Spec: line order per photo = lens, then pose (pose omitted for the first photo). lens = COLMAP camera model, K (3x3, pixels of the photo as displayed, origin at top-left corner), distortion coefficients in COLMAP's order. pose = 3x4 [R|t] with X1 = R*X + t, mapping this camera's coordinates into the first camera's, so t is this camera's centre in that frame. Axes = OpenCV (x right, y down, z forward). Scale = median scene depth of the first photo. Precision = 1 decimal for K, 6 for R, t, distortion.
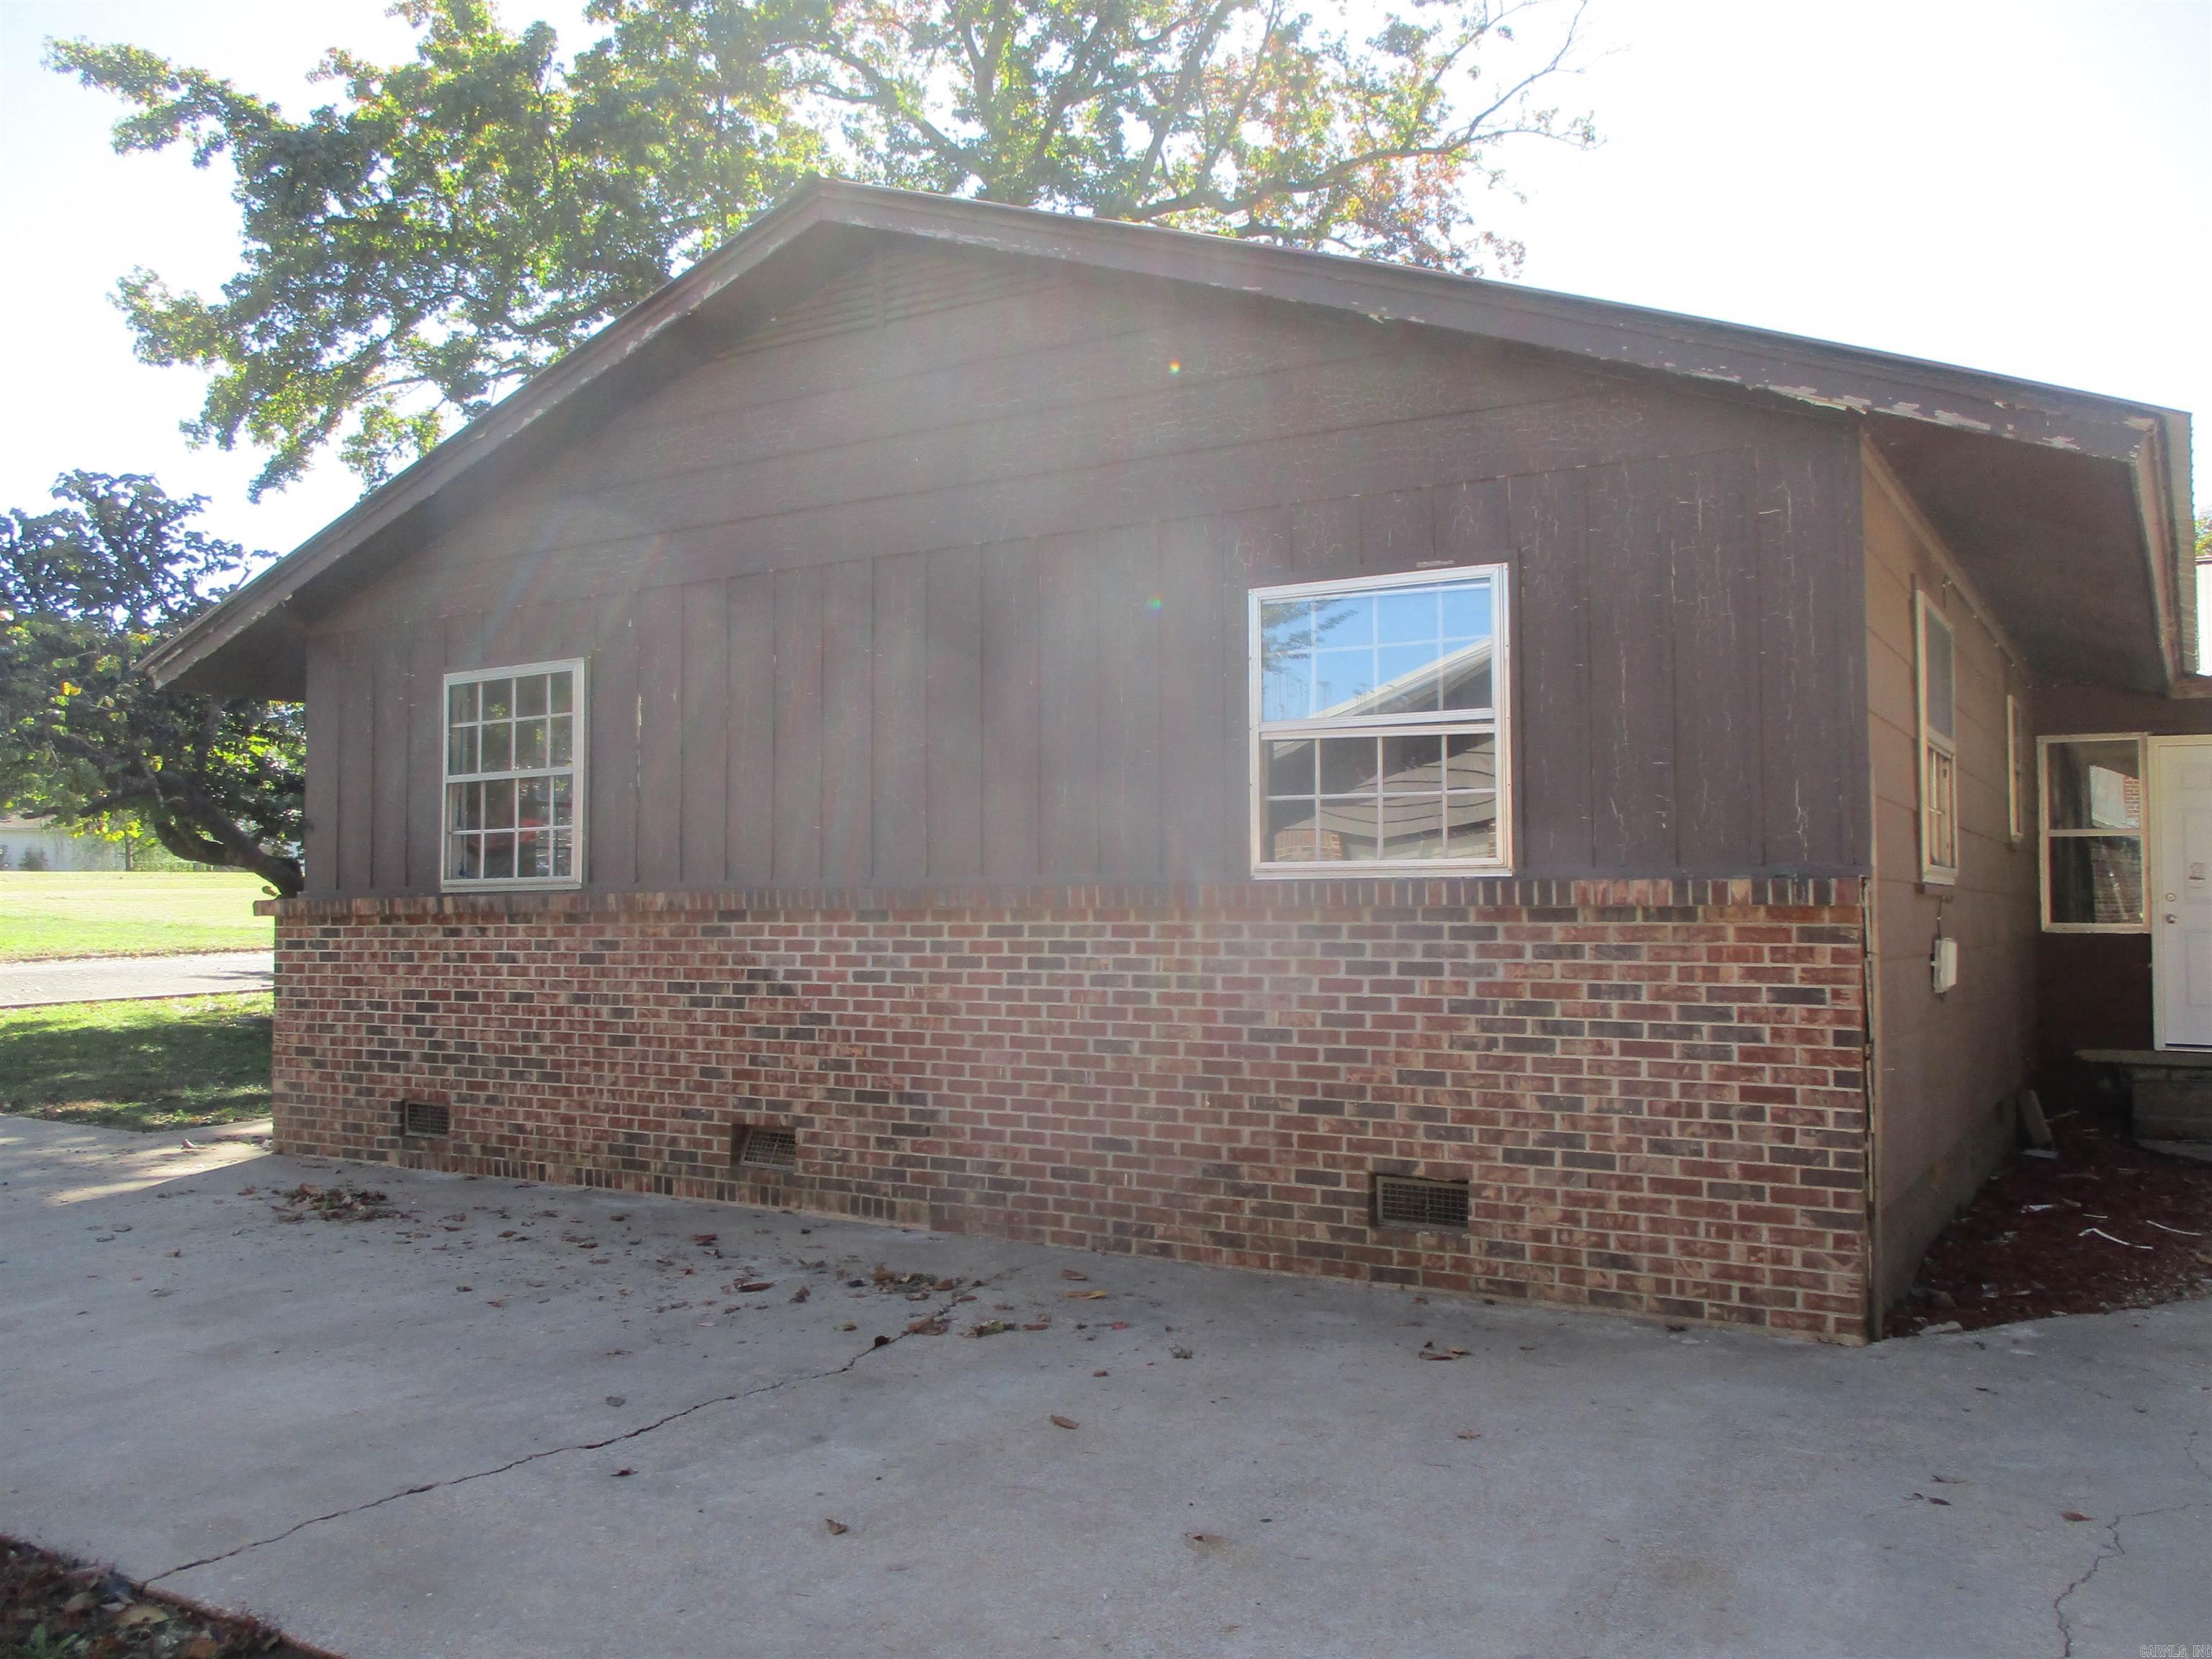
lens RADIAL K [[1912.5, 0, 1108.3], [0, 1912.5, 825.5], [0, 0, 1]] dist [-0.015657, -0.008496]
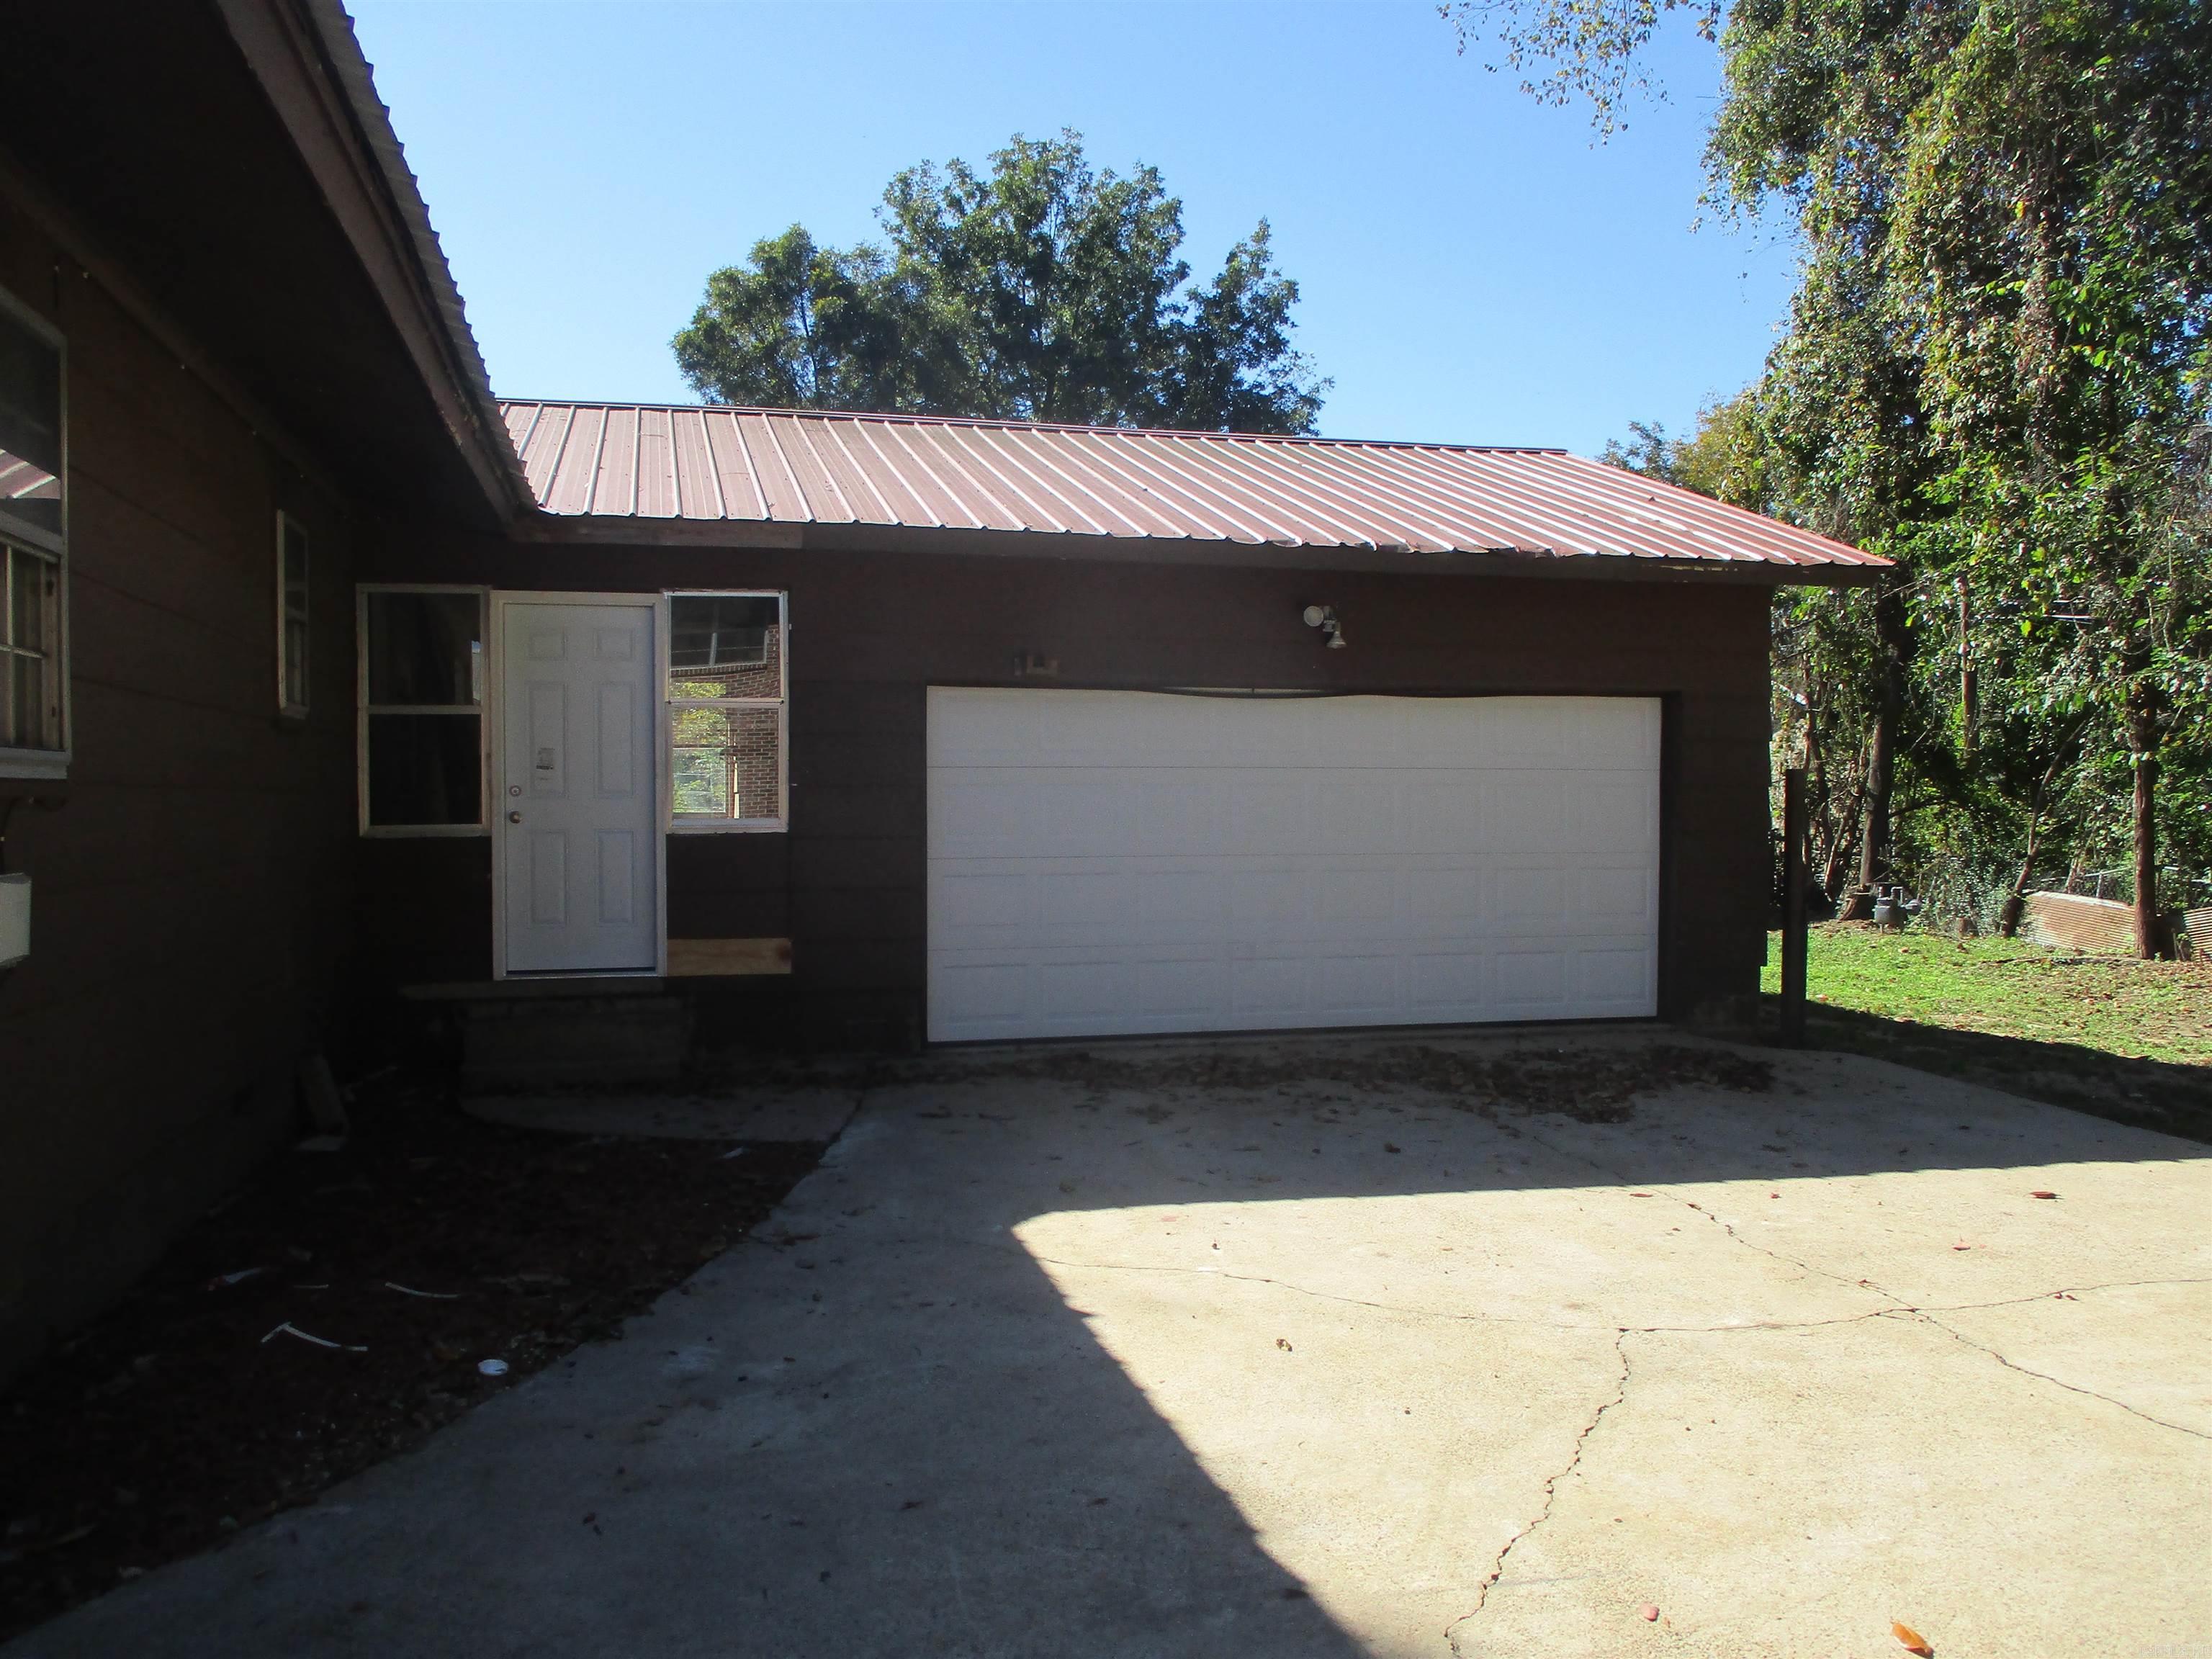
lens RADIAL K [[1912.5, 0, 1106.2], [0, 1912.5, 828.8], [0, 0, 1]] dist [-0.015657, -0.008496]
pose [[0.728773, -0.020944, 0.684436, 0.185645], [-0.020668, 0.998404, 0.052558, 0.005902], [-0.684444, -0.052449, 0.727176, 0.234747]]
